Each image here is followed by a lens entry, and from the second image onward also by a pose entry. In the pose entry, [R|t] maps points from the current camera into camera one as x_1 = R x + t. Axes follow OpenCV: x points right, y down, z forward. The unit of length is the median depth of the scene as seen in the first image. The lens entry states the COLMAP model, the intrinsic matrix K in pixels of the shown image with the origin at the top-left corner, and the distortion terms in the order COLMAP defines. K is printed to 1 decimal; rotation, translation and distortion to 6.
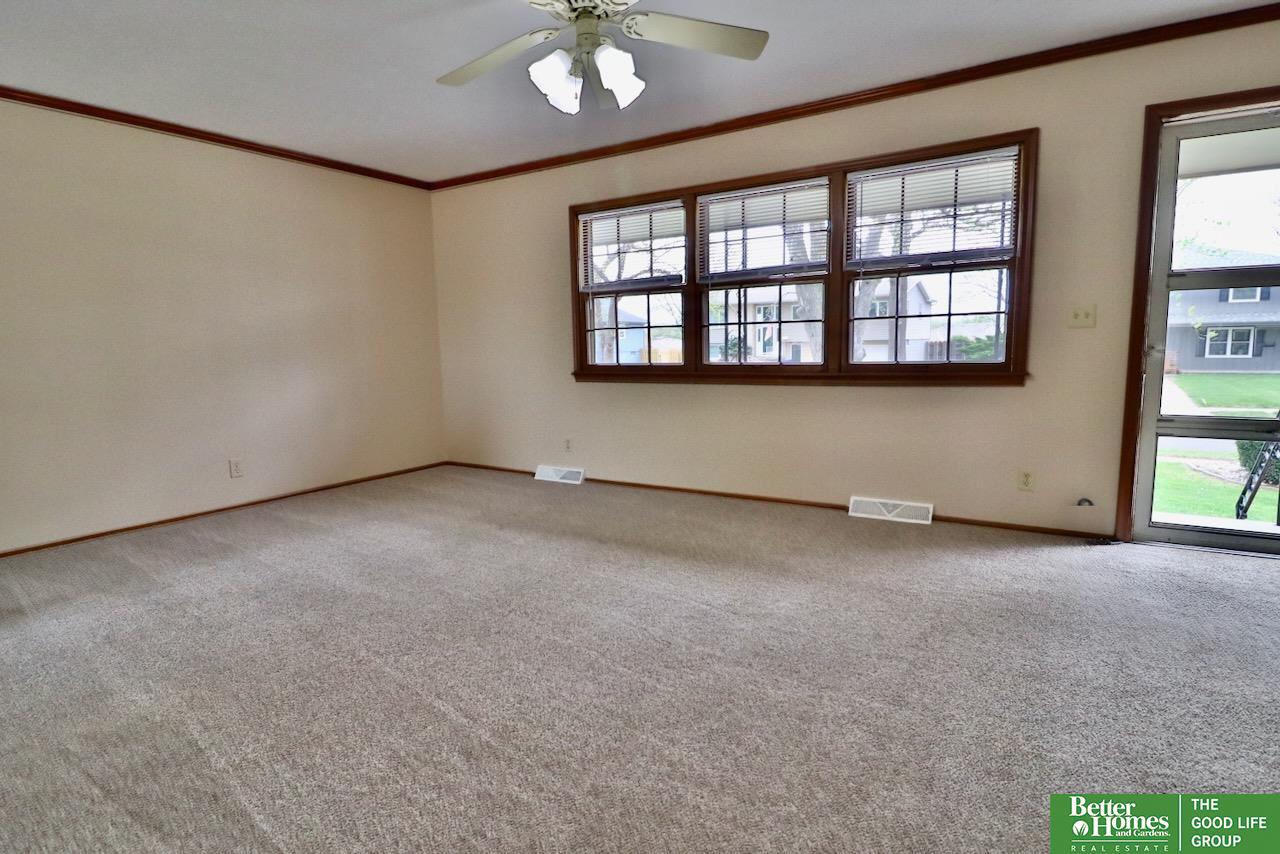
lens RADIAL K [[717.6, 0, 634.9], [0, 717.6, 440.6], [0, 0, 1]] dist [-0.002936, 0.000144]
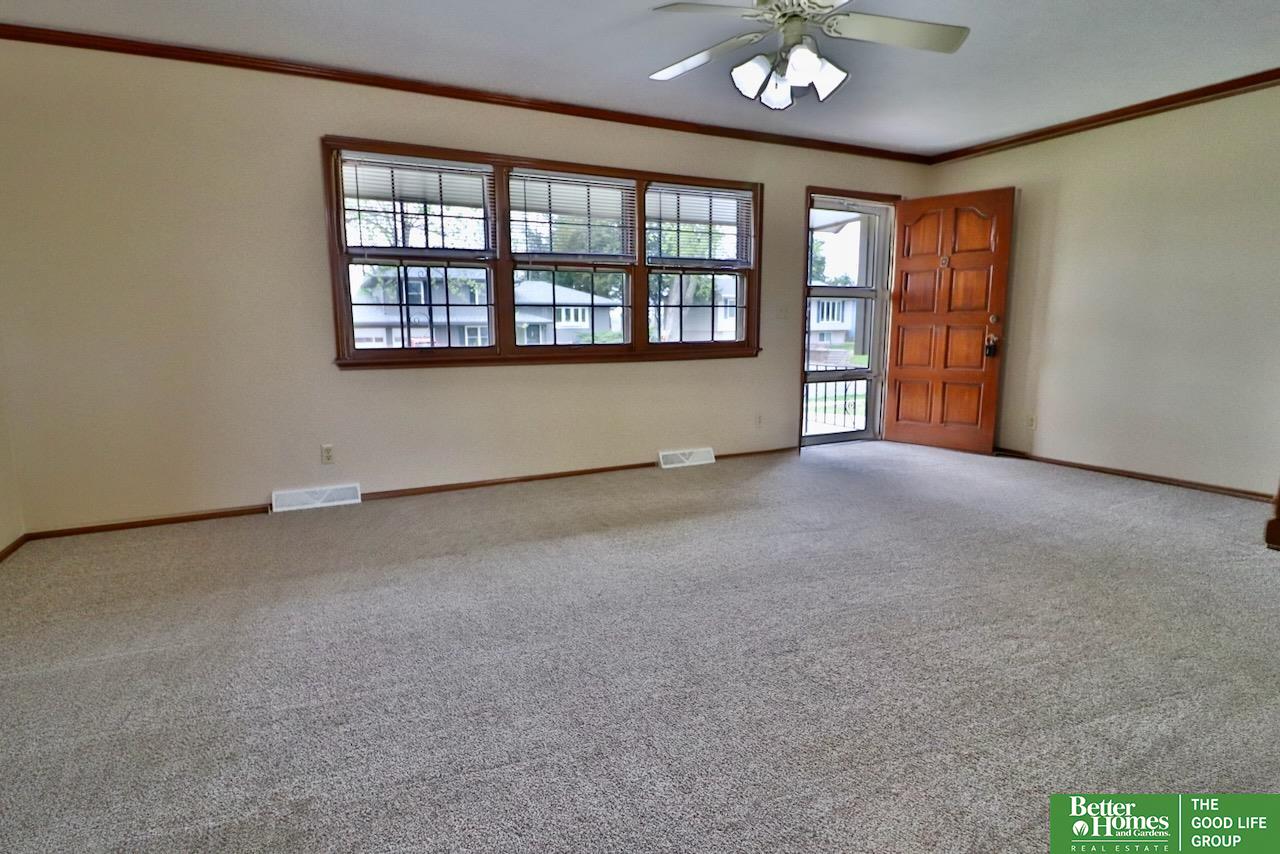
lens RADIAL K [[663.7, 0, 640.0], [0, 663.7, 427.0], [0, 0, 1]] dist [-0.005818, -0.000593]
pose [[0.491032, -0.114451, 0.863591, -0.621360], [0.109700, 0.991564, 0.069036, -0.042959], [-0.864207, 0.060837, 0.499445, 0.429179]]
